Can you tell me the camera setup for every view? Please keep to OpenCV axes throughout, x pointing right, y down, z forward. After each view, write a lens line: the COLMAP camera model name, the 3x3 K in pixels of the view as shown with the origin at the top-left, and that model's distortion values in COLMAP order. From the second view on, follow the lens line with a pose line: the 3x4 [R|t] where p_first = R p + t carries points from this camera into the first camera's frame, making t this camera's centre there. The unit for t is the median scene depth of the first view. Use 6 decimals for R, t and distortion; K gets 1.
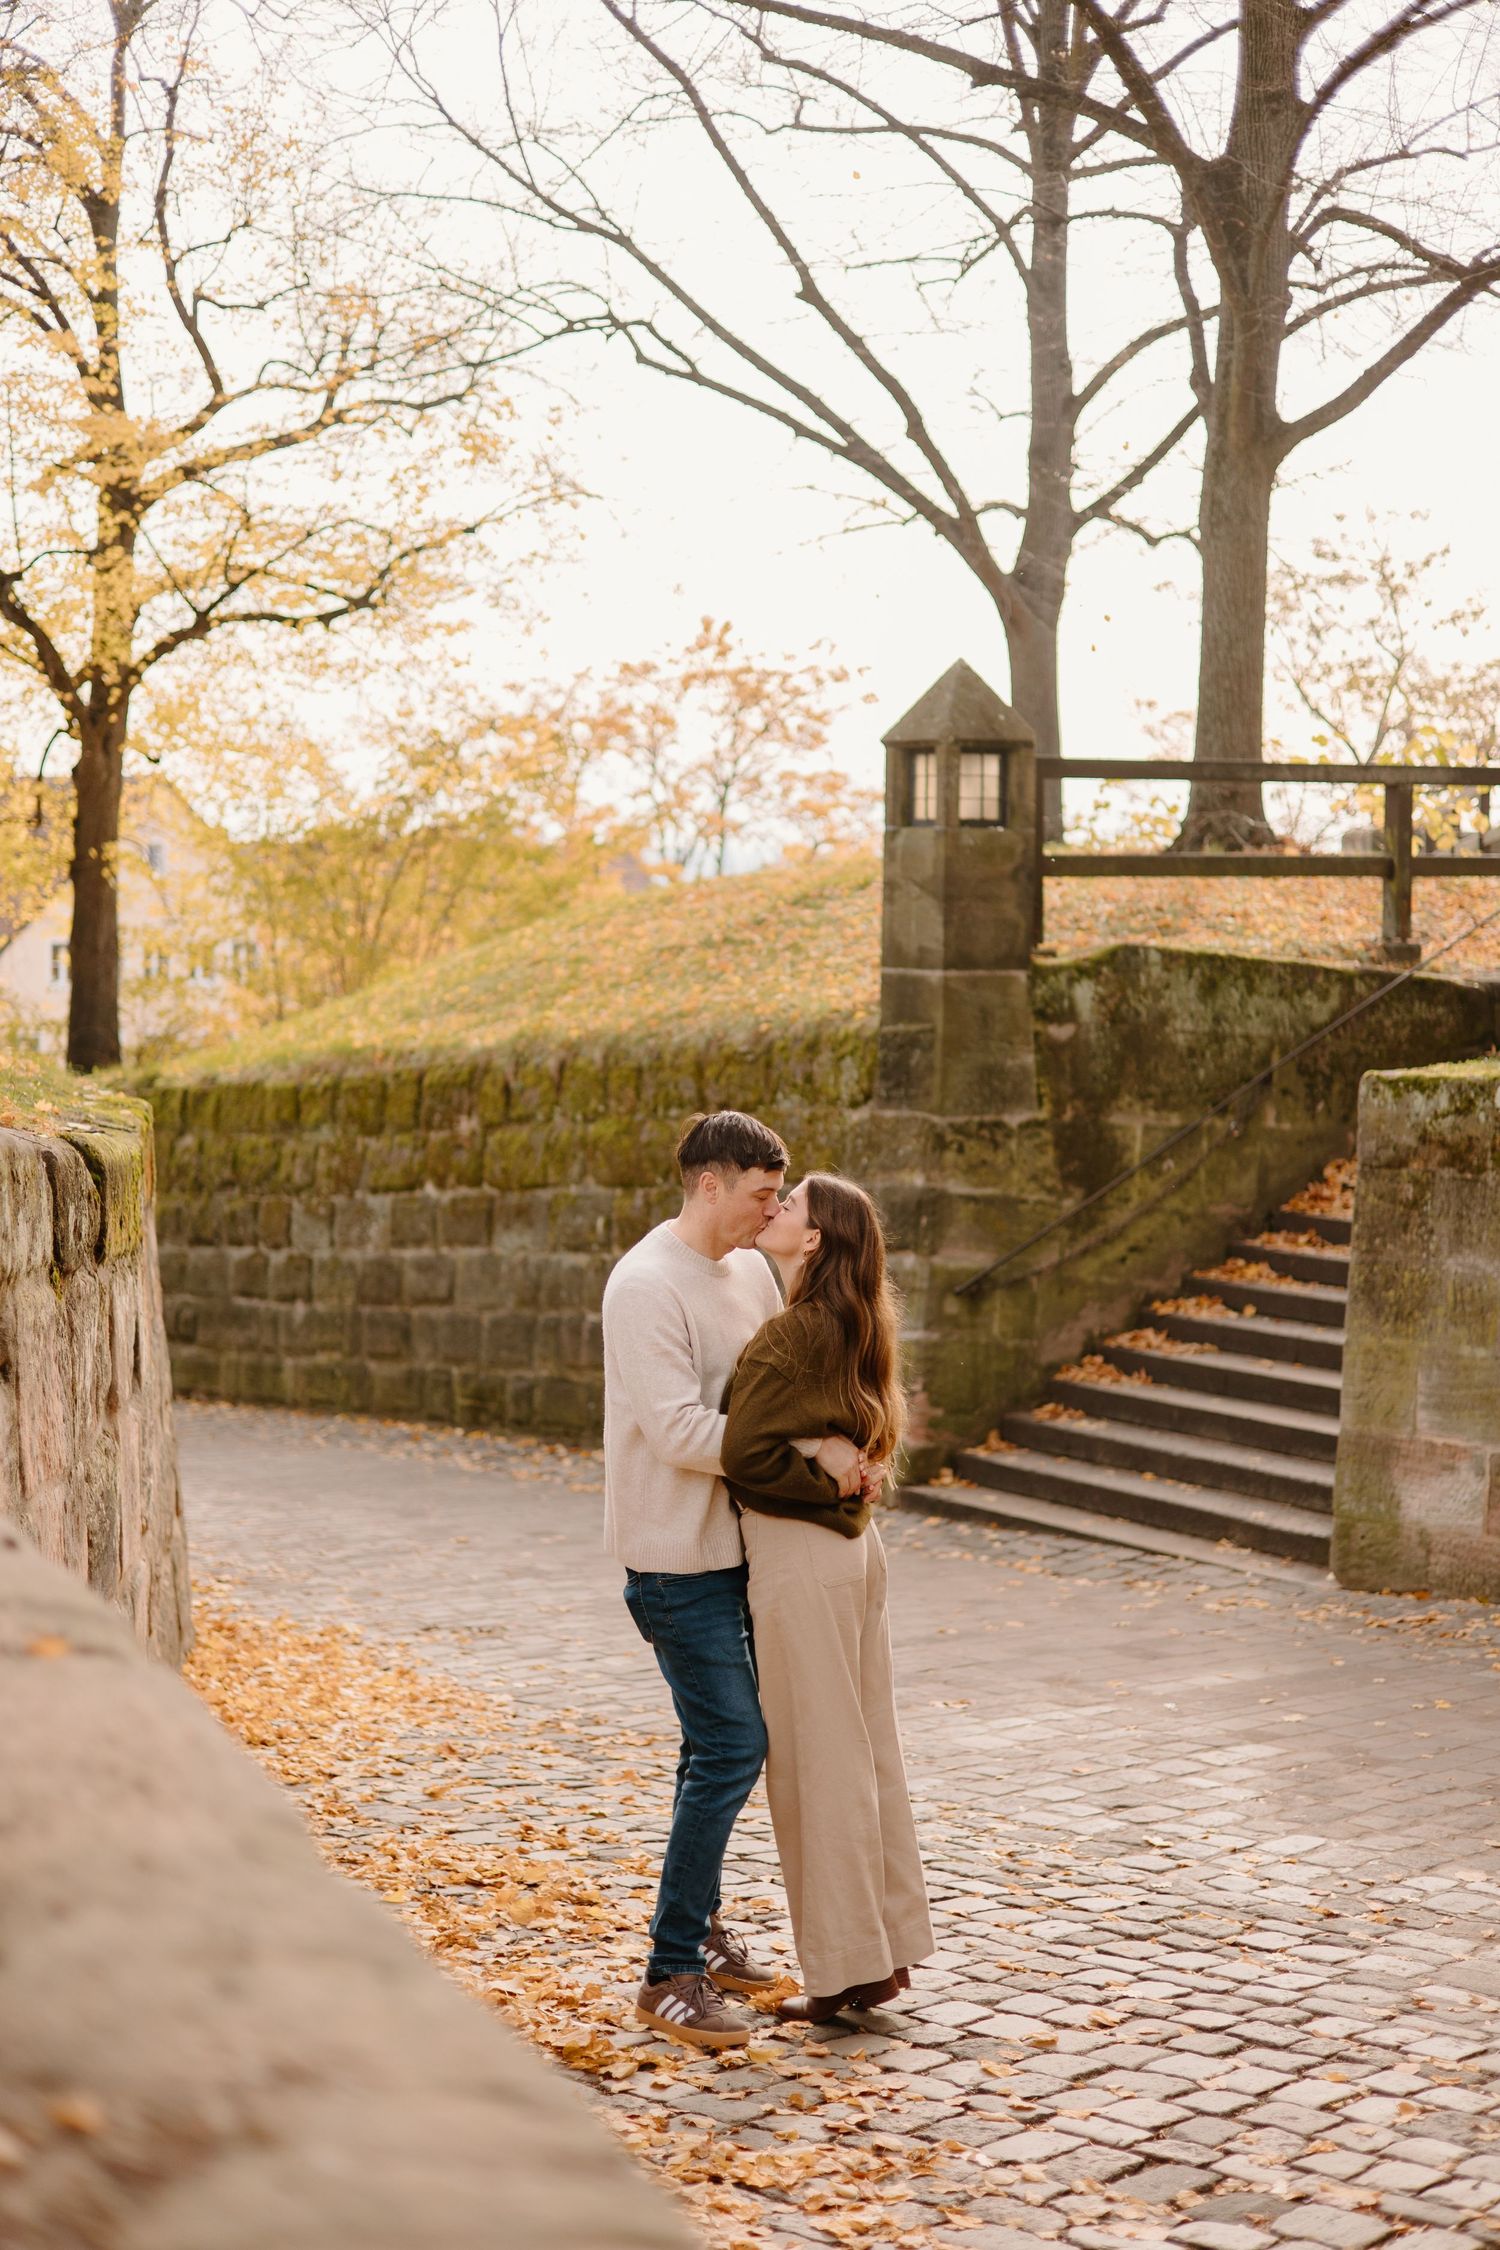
lens RADIAL K [[3241.0, 0, 752.3], [0, 3241.0, 1078.9], [0, 0, 1]] dist [0.010208, 0.013775]
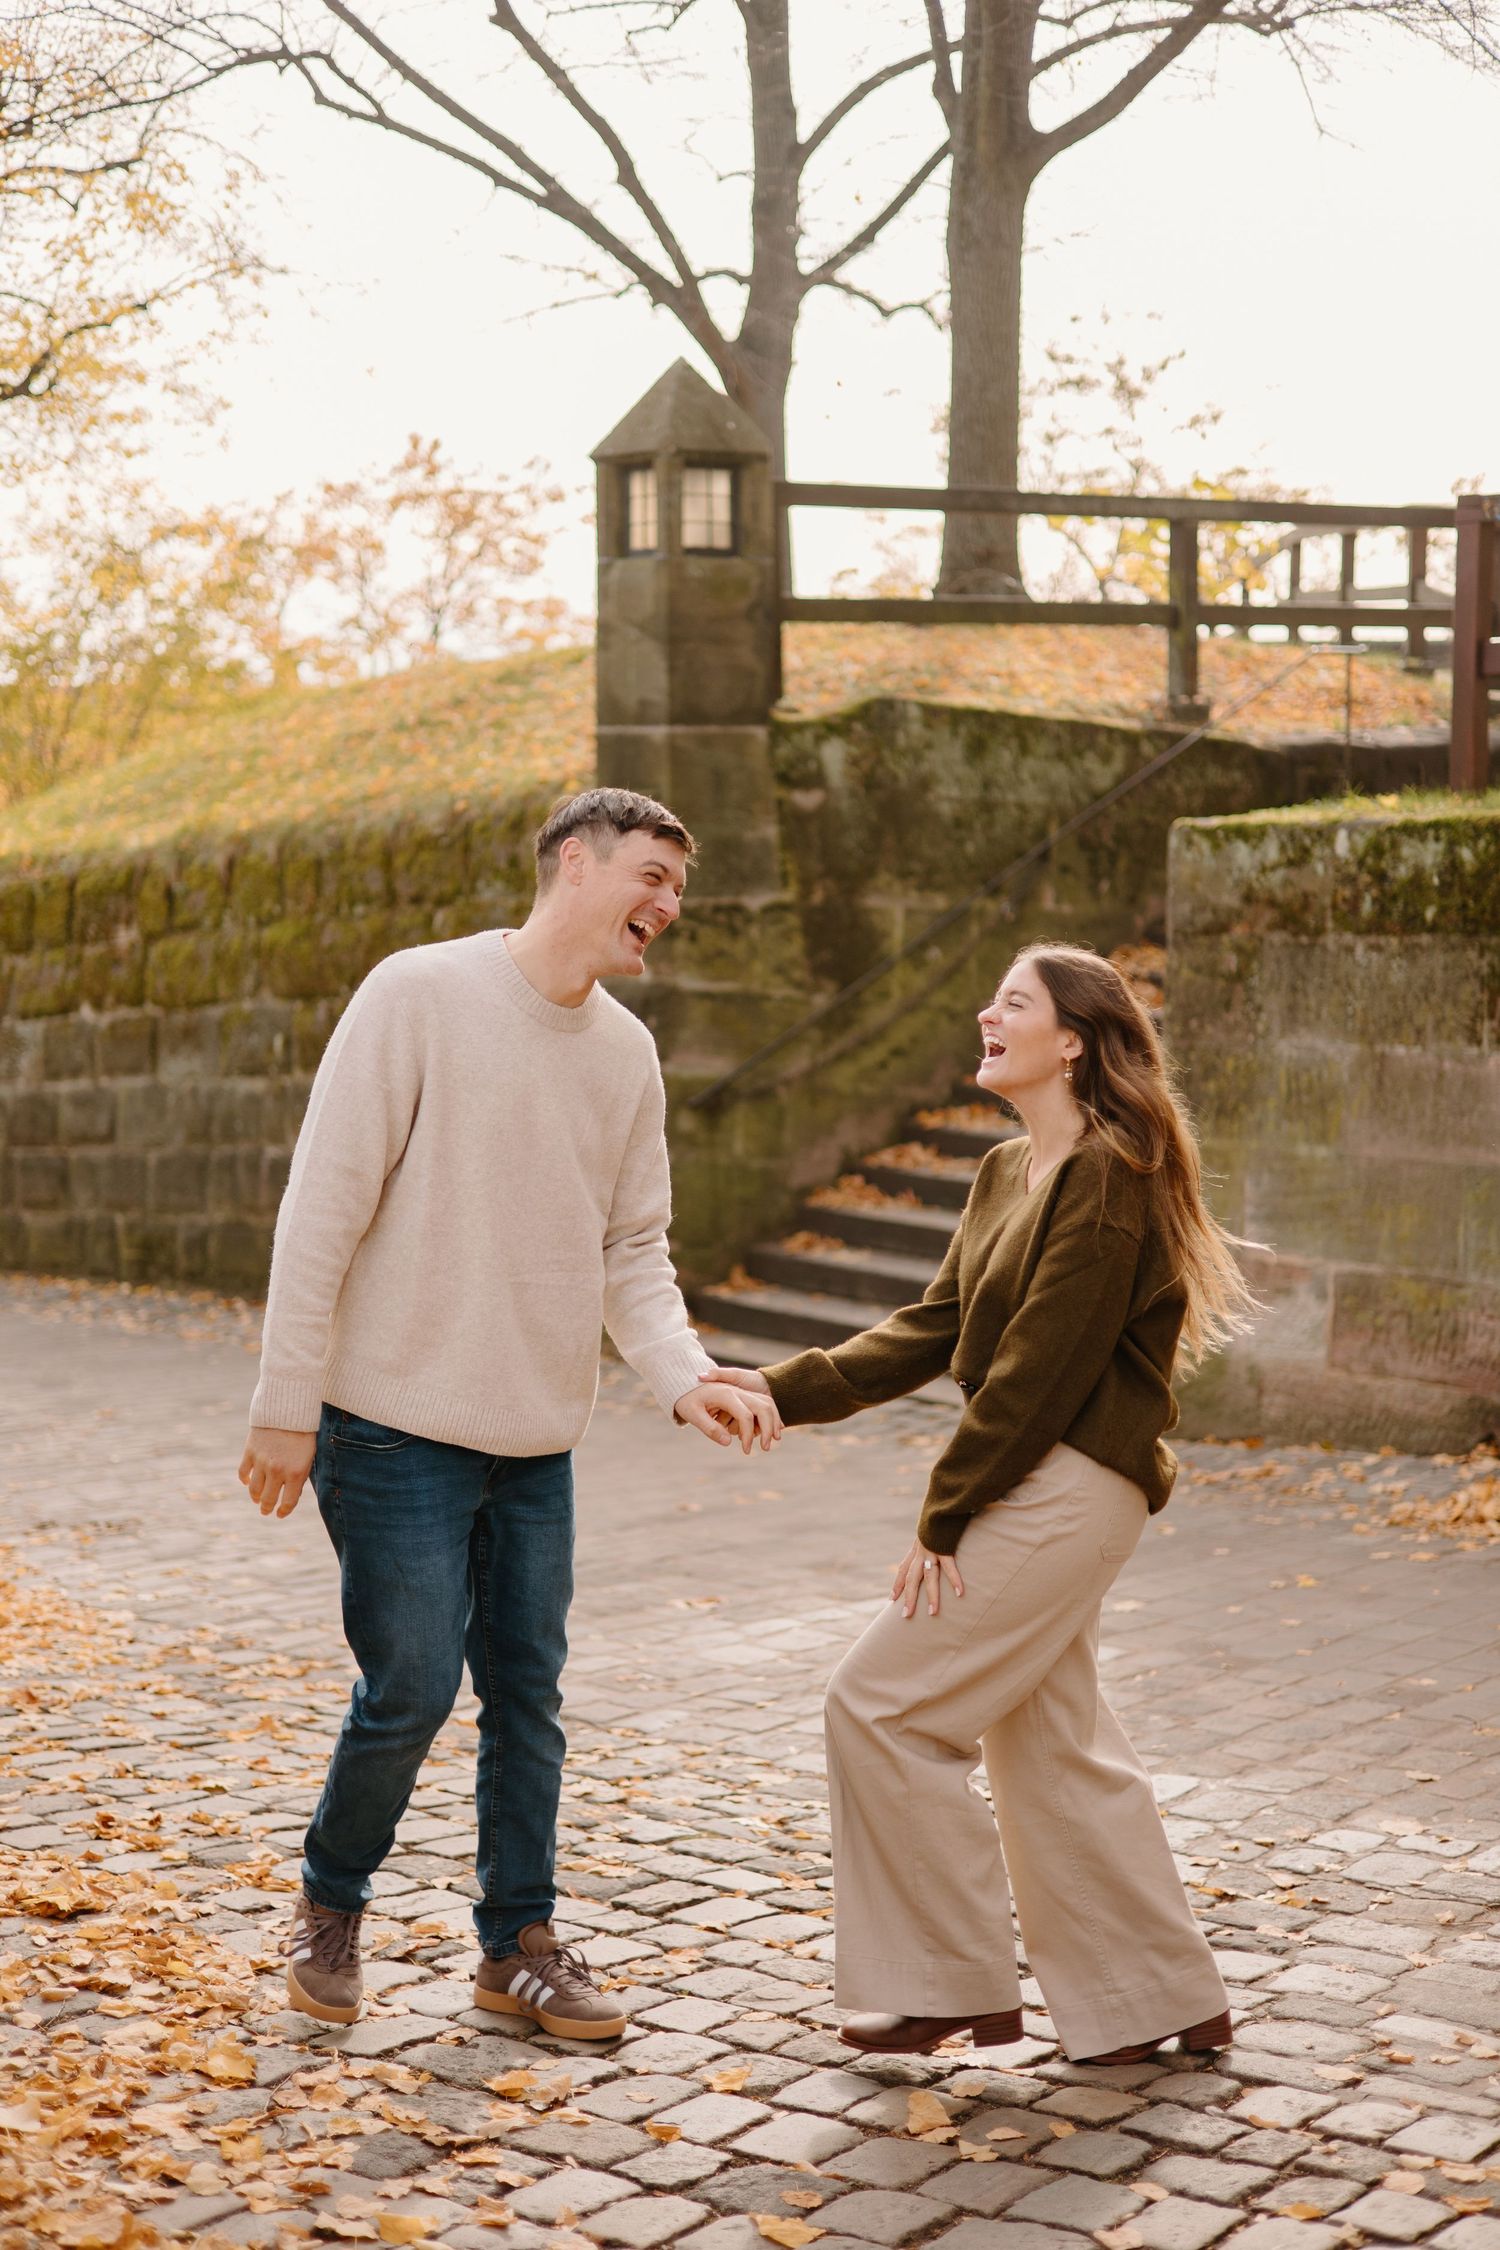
lens RADIAL K [[3229.1, 0, 753.2], [0, 3229.1, 1072.3], [0, 0, 1]] dist [0.016400, -0.026265]
pose [[0.996328, -0.022903, 0.082499, 0.009069], [0.019409, 0.998891, 0.042905, 0.020566], [-0.083390, -0.041146, 0.995667, 0.150265]]
